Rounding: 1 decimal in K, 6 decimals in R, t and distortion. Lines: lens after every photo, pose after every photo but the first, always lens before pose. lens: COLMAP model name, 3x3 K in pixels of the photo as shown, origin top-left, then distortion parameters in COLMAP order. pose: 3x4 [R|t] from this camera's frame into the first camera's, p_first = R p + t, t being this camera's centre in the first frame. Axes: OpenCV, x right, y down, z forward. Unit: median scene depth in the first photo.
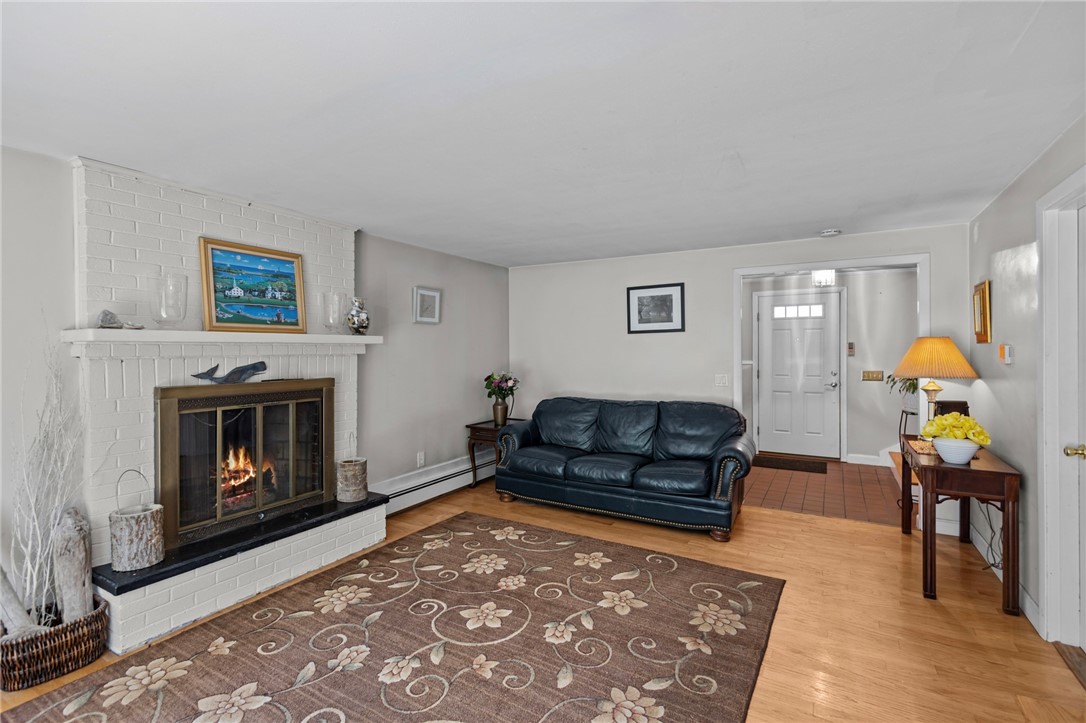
lens RADIAL K [[497.8, 0, 545.3], [0, 497.8, 348.6], [0, 0, 1]] dist [0.001516, -0.000232]
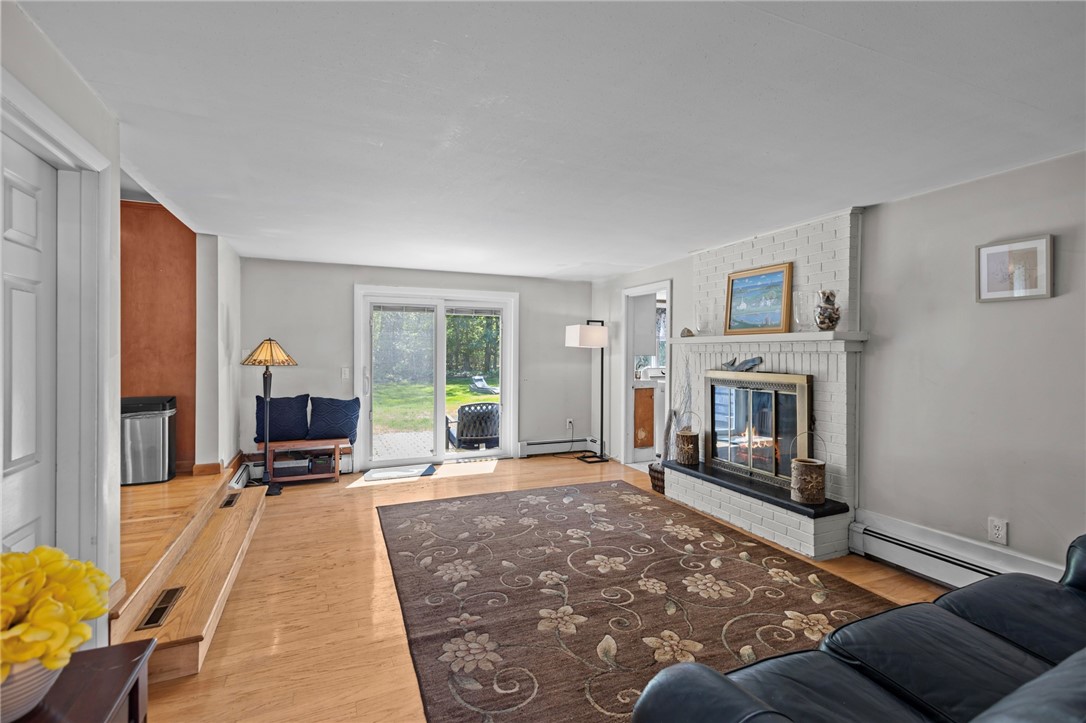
lens RADIAL K [[490.2, 0, 545.3], [0, 490.2, 311.4], [0, 0, 1]] dist [-0.000153, -0.000107]
pose [[-0.584980, -0.057912, -0.808977, 0.858167], [0.003155, 0.997277, -0.073673, 0.002756], [0.811041, -0.045650, -0.583205, 1.401079]]
